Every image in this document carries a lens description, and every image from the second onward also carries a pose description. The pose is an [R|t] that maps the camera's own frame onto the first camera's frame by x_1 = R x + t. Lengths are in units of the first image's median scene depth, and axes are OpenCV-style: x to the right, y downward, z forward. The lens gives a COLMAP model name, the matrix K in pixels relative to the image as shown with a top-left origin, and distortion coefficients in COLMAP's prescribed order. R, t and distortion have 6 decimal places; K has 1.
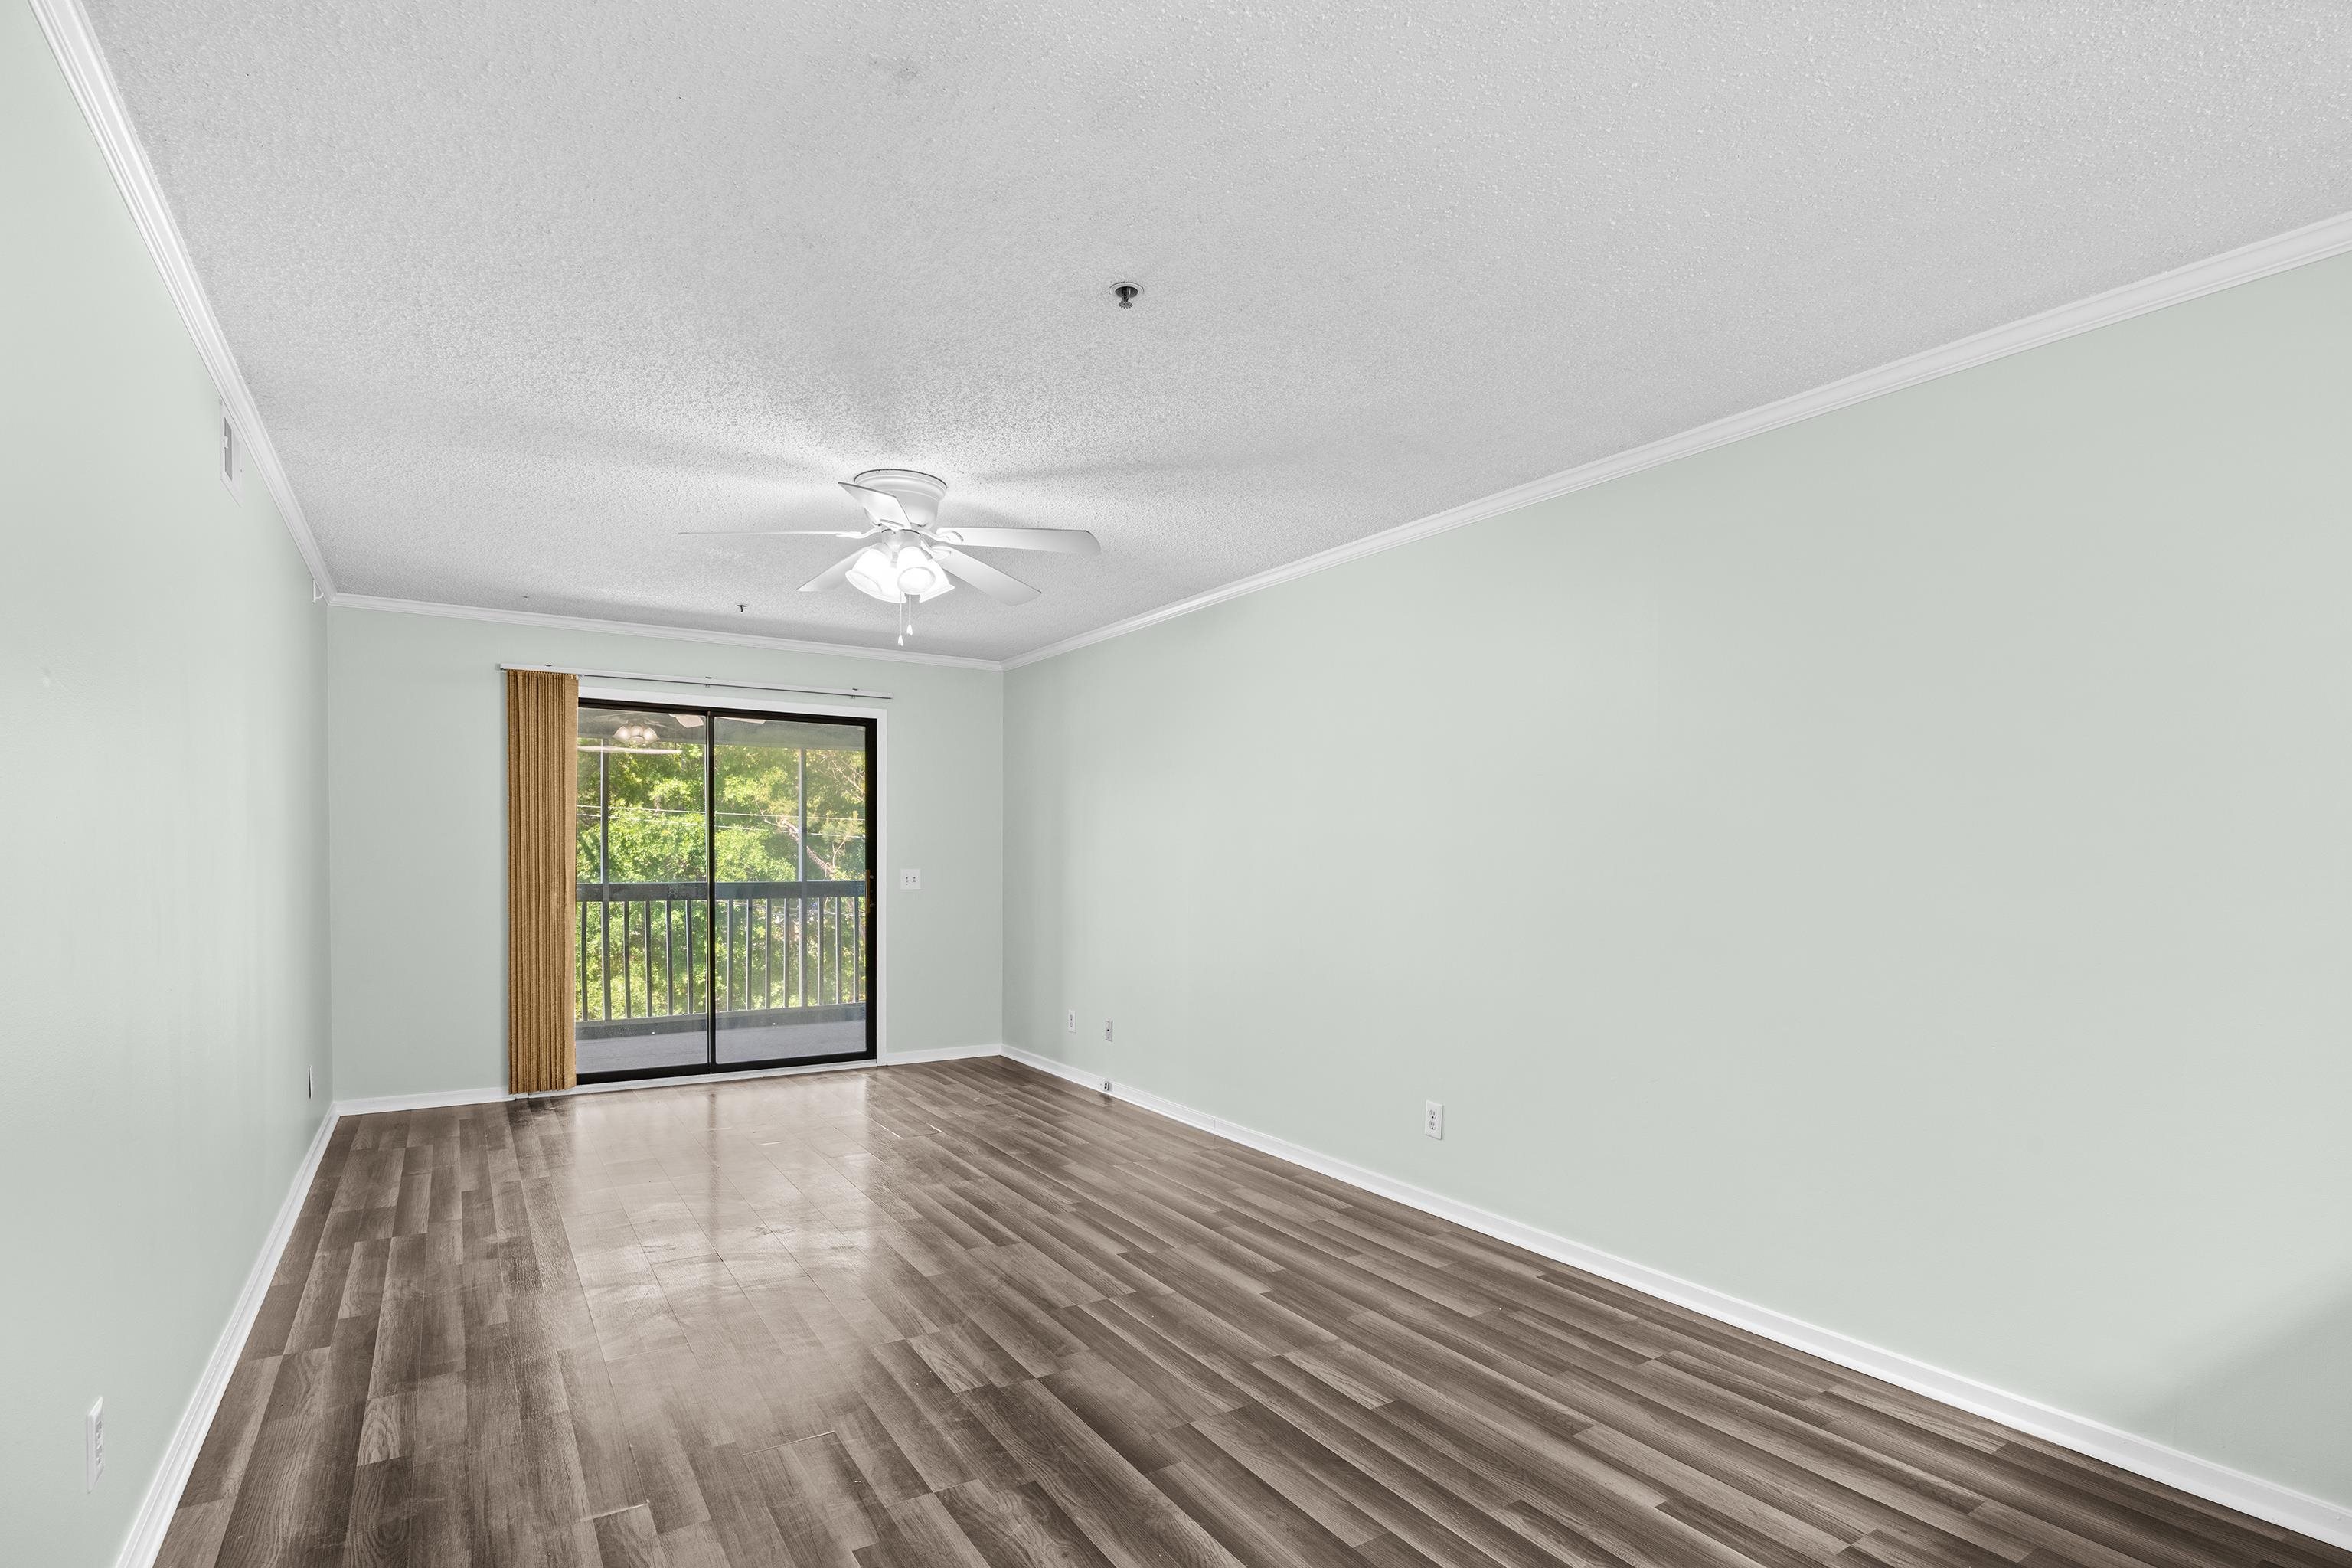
lens RADIAL K [[1139.9, 0, 1173.3], [0, 1139.9, 880.4], [0, 0, 1]] dist [-0.010021, 0.000019]
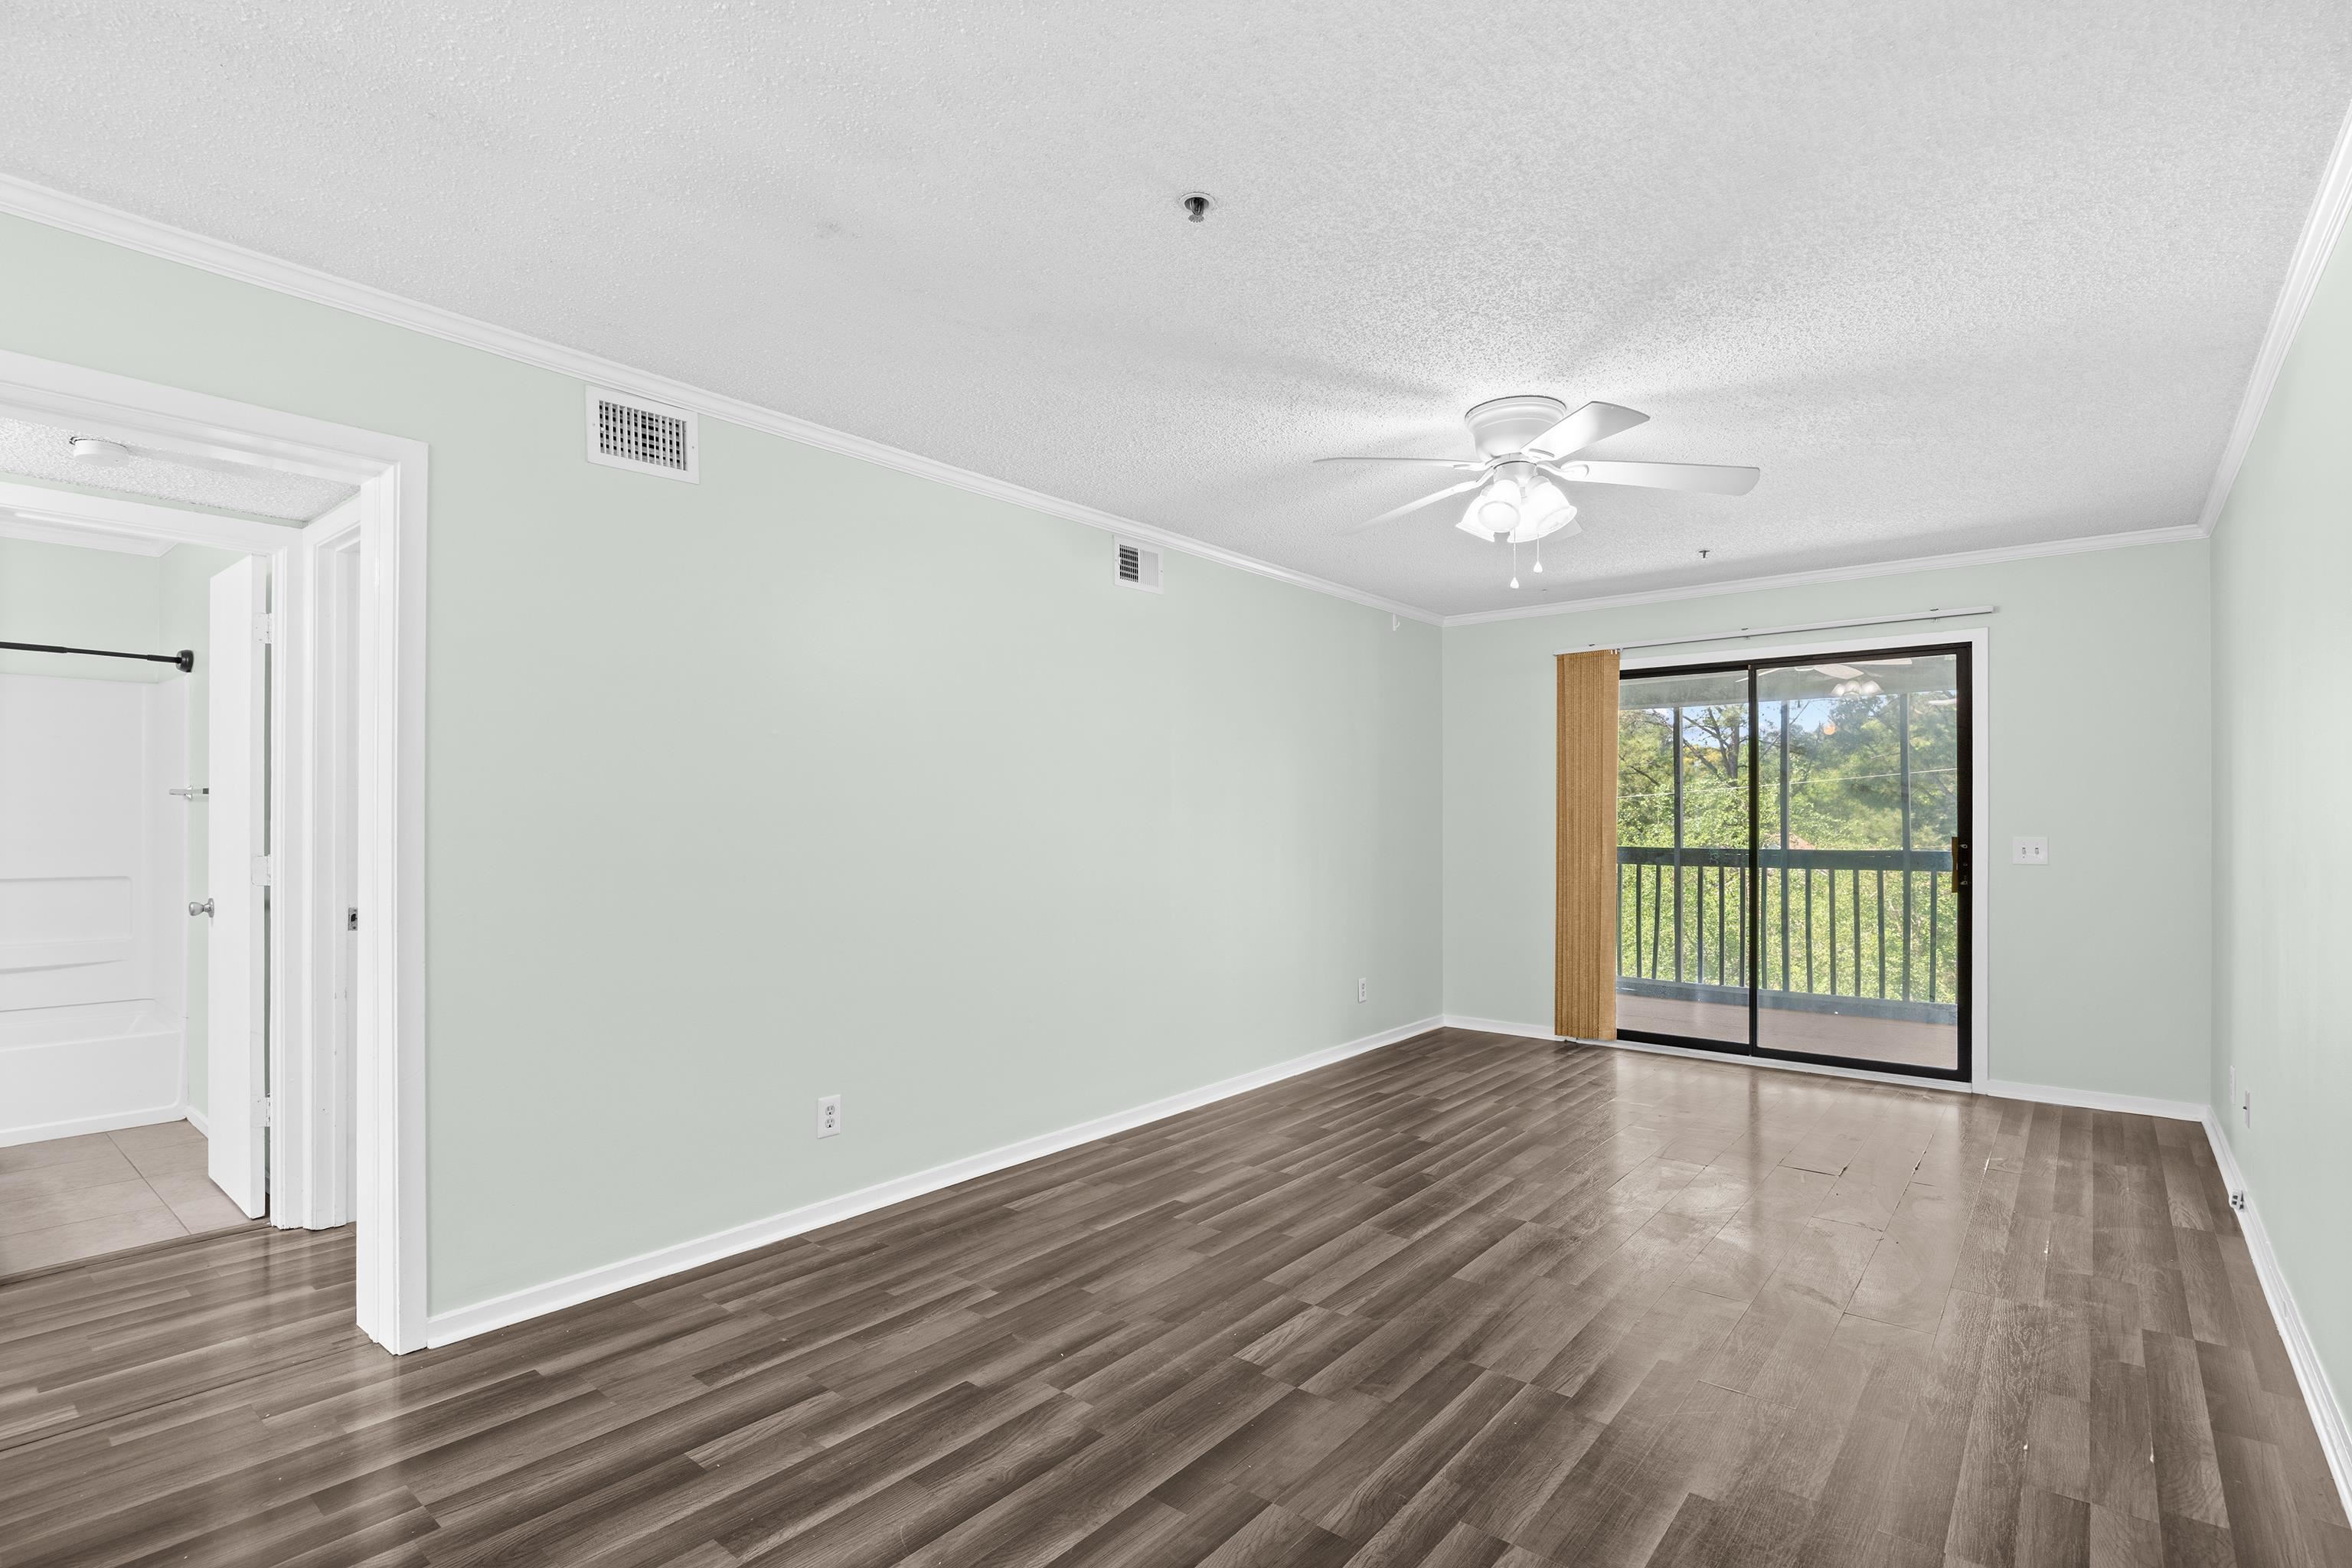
lens RADIAL K [[1113.2, 0, 1167.5], [0, 1113.2, 809.6], [0, 0, 1]] dist [-0.012167, 0.000396]
pose [[0.302892, -0.013880, -0.952924, 0.493139], [-0.018309, 0.999625, -0.020380, -0.004409], [0.952849, 0.023620, 0.302525, 0.436089]]
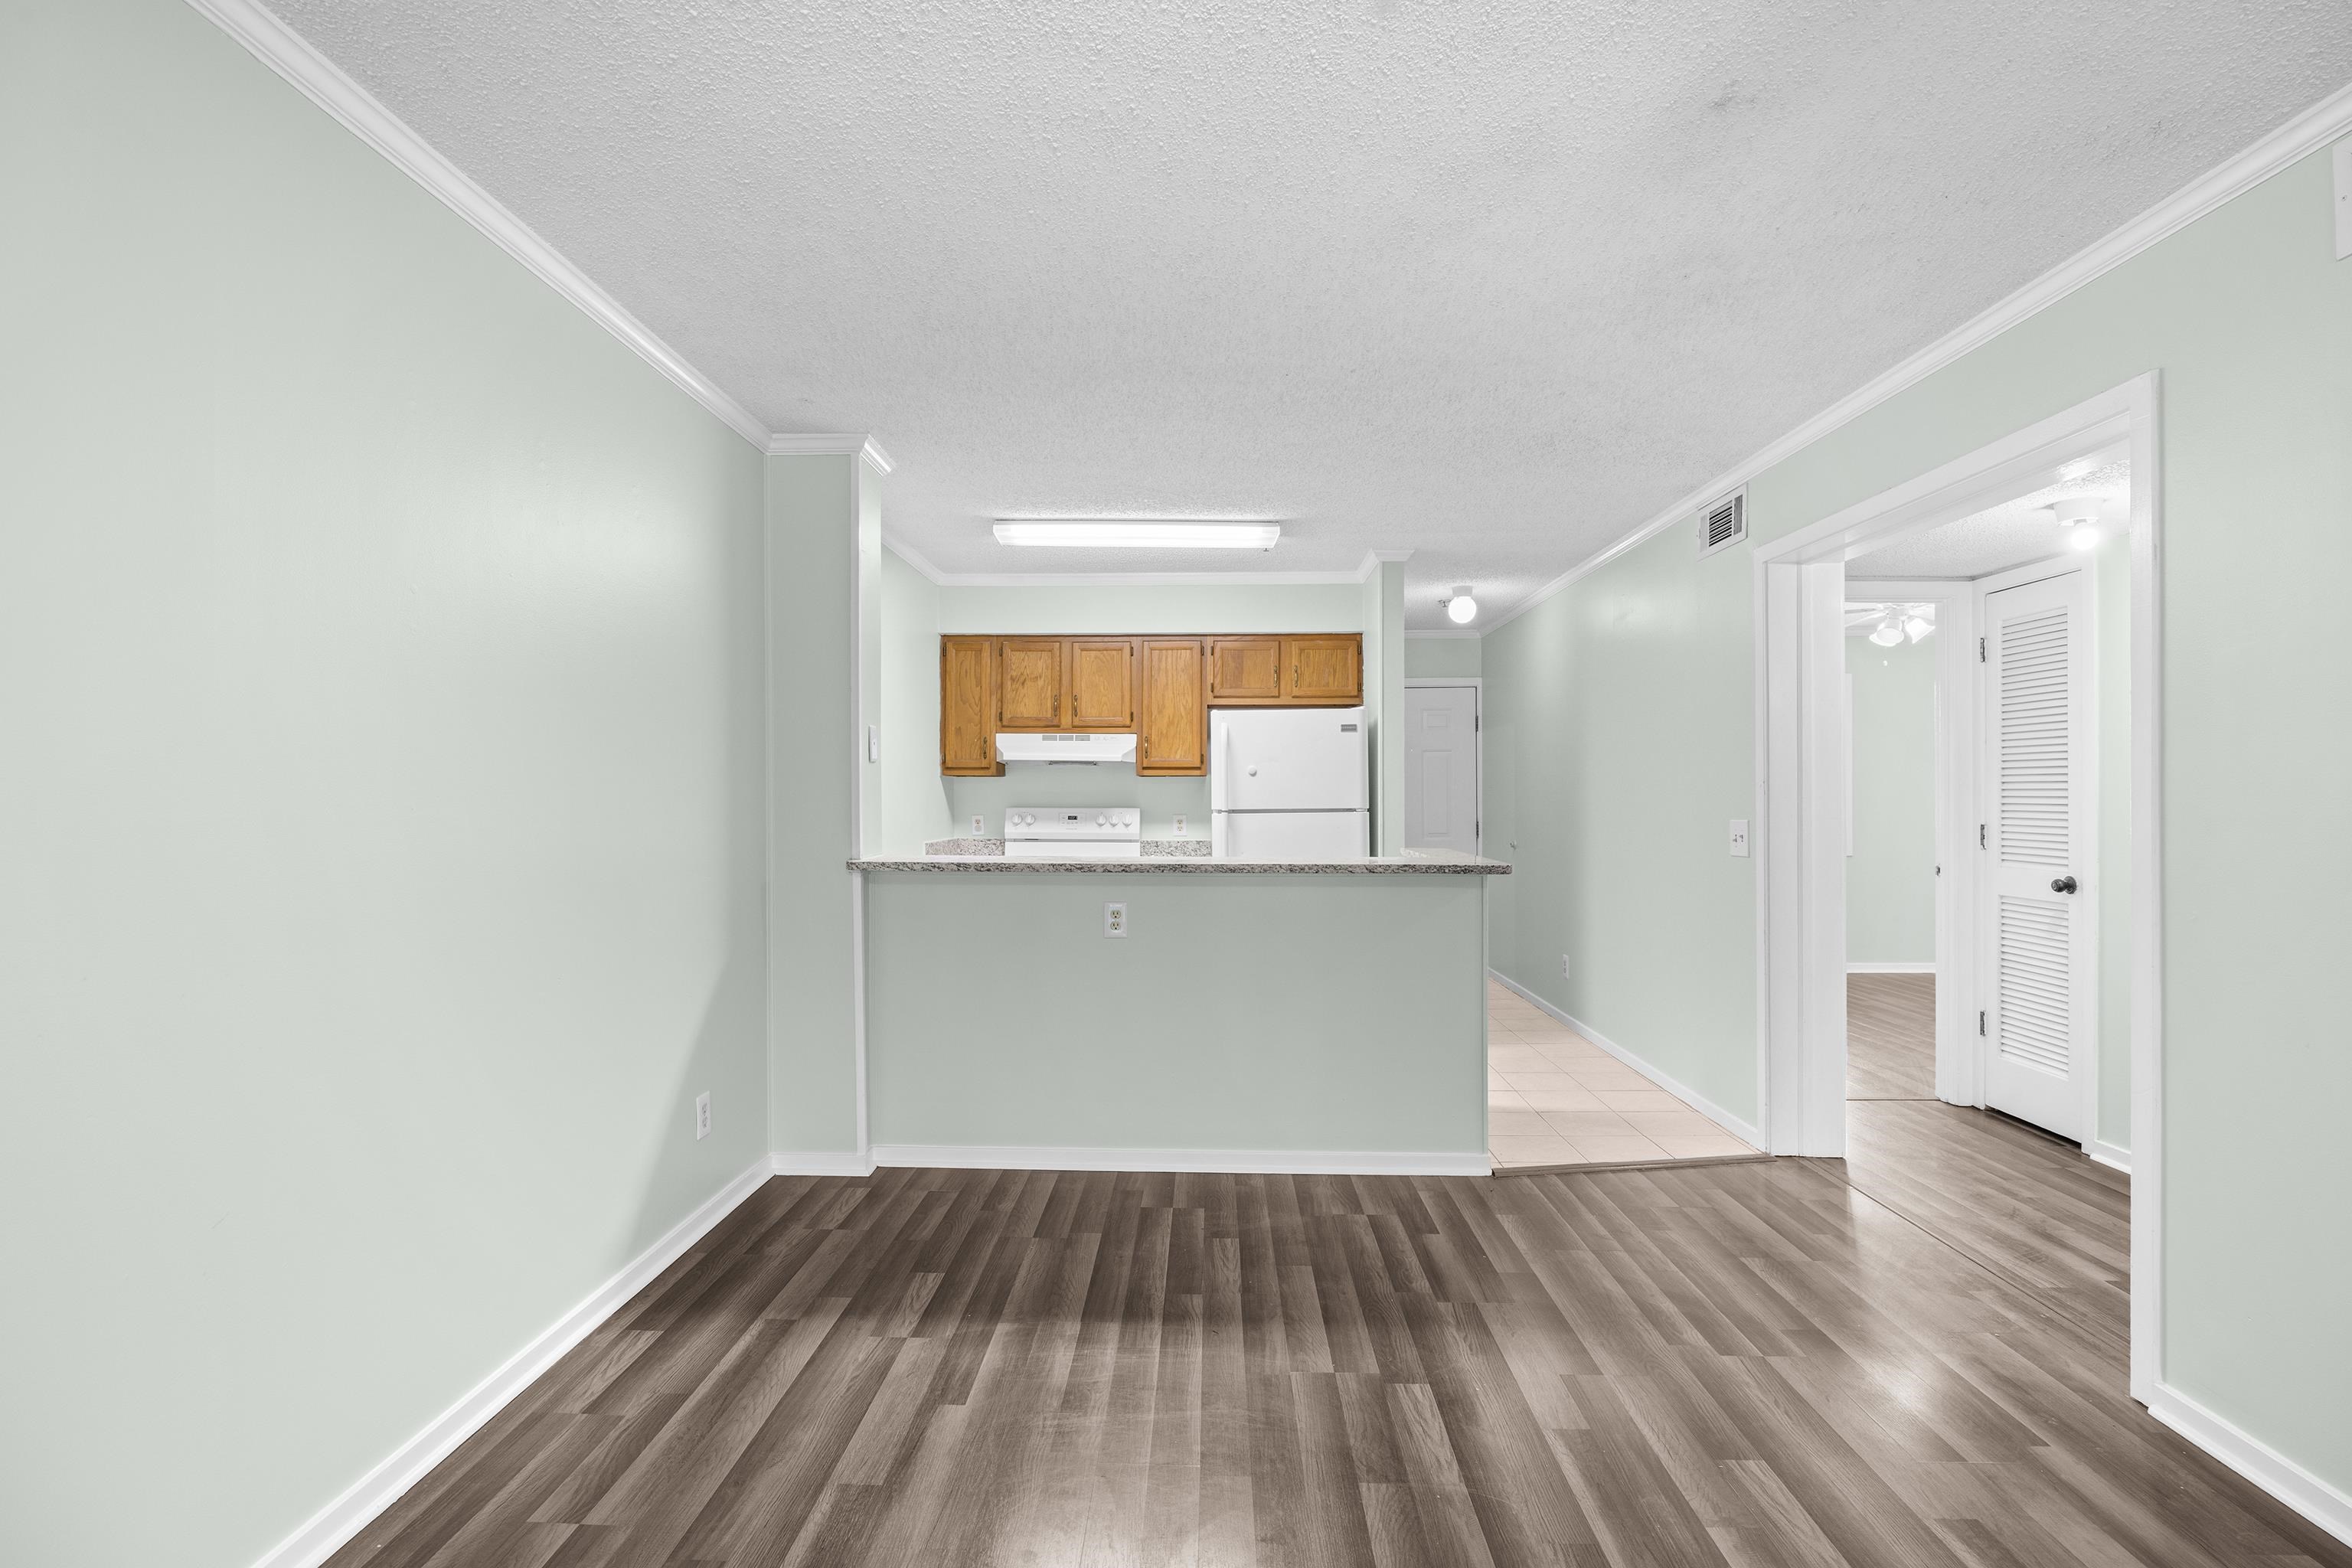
lens RADIAL K [[1102.1, 0, 1174.7], [0, 1102.1, 799.8], [0, 0, 1]] dist [-0.013004, 0.000503]
pose [[-0.825285, -0.009925, 0.564629, -0.176304], [0.004782, 0.999687, 0.024562, -0.021665], [-0.564696, 0.022971, -0.824979, 0.971354]]
